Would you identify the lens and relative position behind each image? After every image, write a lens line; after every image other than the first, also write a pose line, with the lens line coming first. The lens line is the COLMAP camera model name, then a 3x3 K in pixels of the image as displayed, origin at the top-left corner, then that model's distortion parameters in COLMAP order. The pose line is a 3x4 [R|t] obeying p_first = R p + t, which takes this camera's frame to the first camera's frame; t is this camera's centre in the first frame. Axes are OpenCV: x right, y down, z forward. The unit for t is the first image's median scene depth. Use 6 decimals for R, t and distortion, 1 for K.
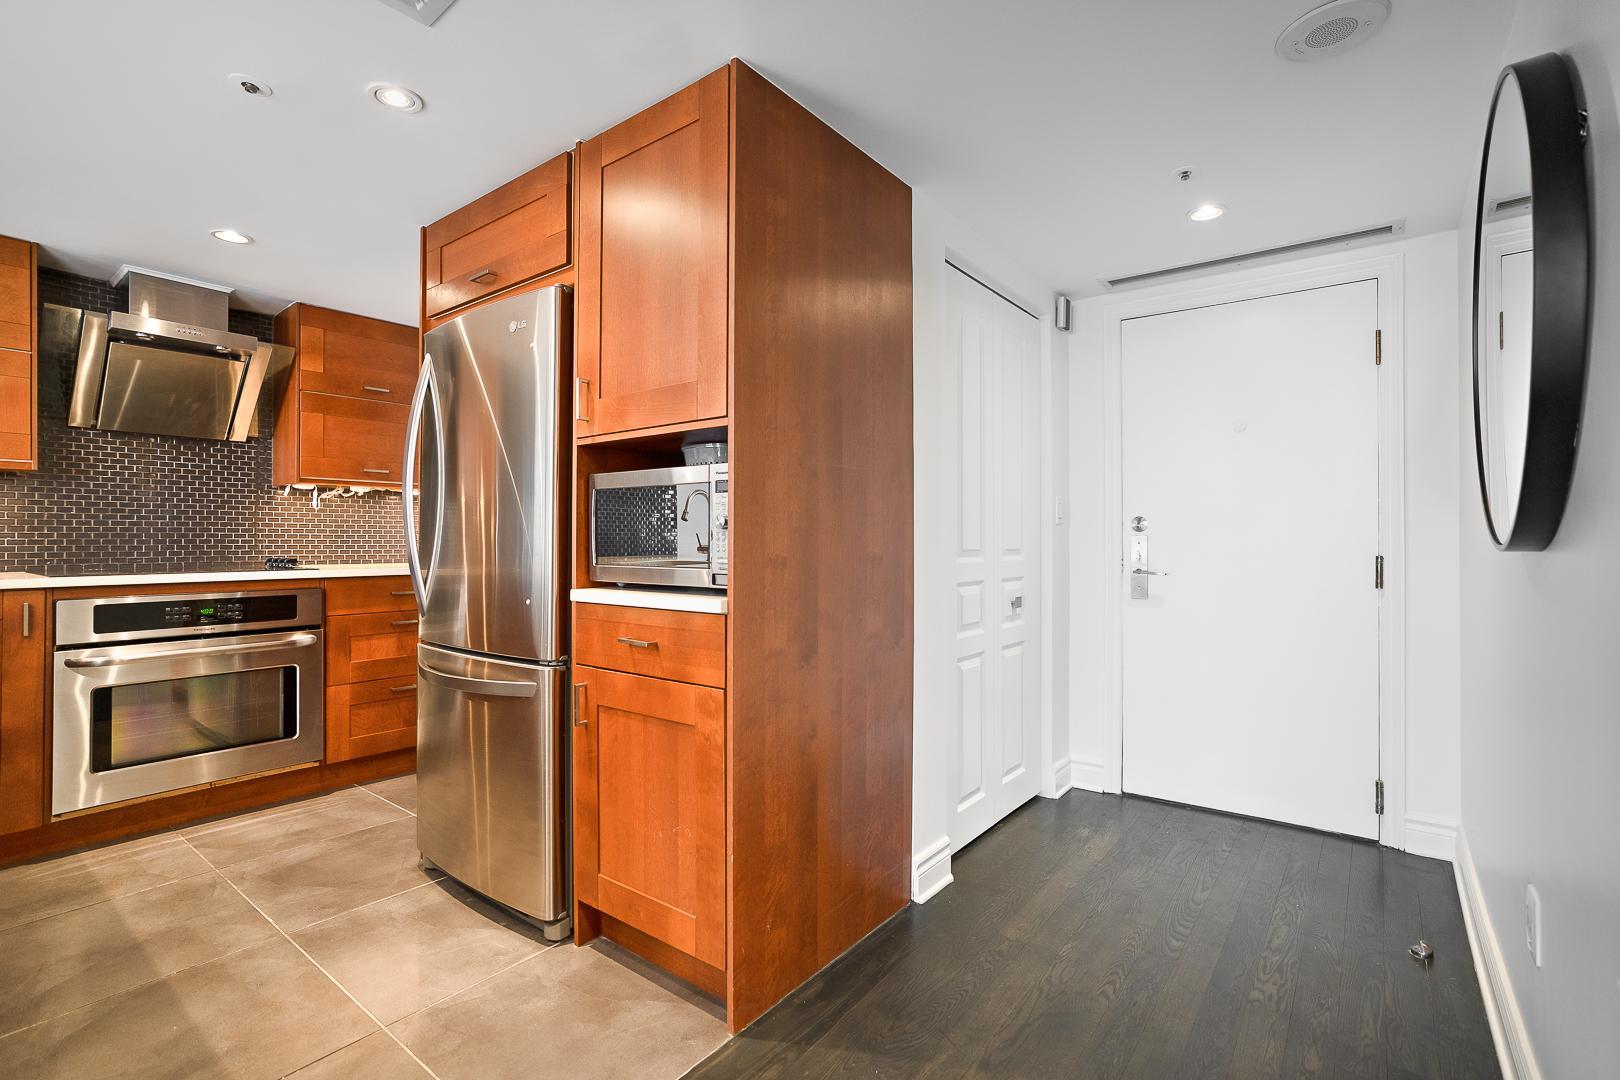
lens RADIAL K [[738.6, 0, 818.0], [0, 738.6, 536.6], [0, 0, 1]] dist [-0.039006, 0.021021]
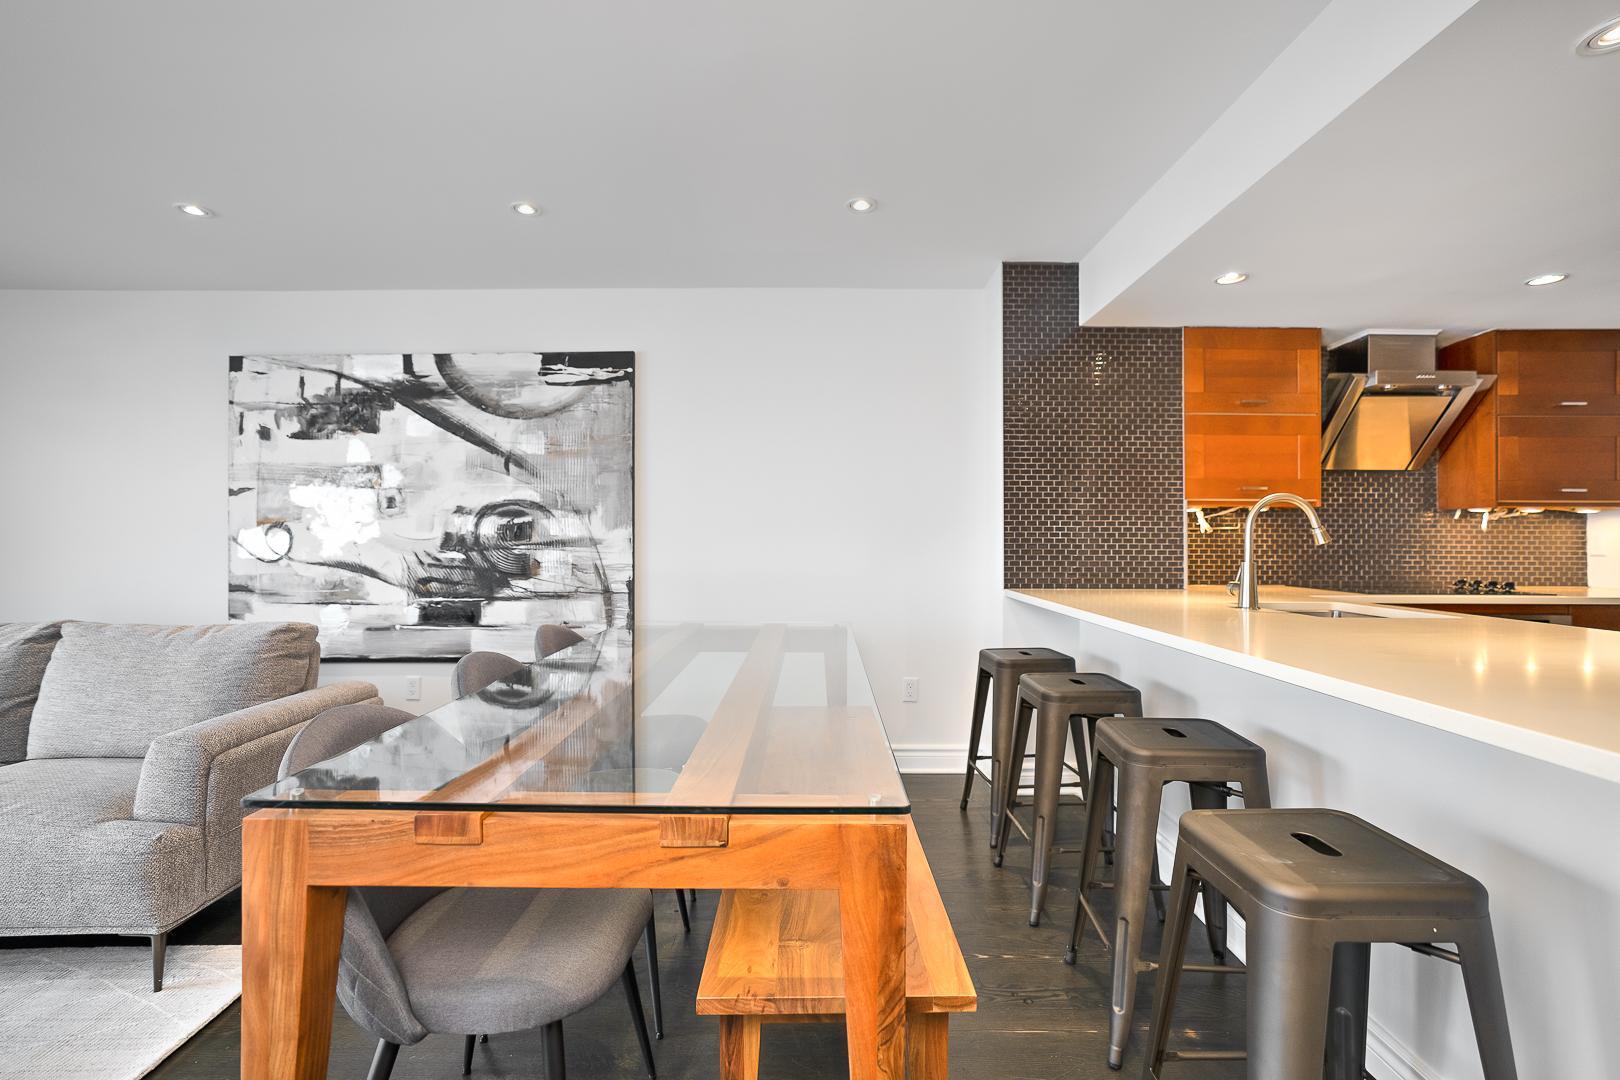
lens RADIAL K [[775.4, 0, 803.1], [0, 775.4, 538.8], [0, 0, 1]] dist [-0.044481, 0.024438]
pose [[0.604455, -0.001437, -0.796638, -0.557201], [0.000452, 0.999999, -0.001461, -0.034130], [0.796639, 0.000523, 0.604455, -0.513851]]
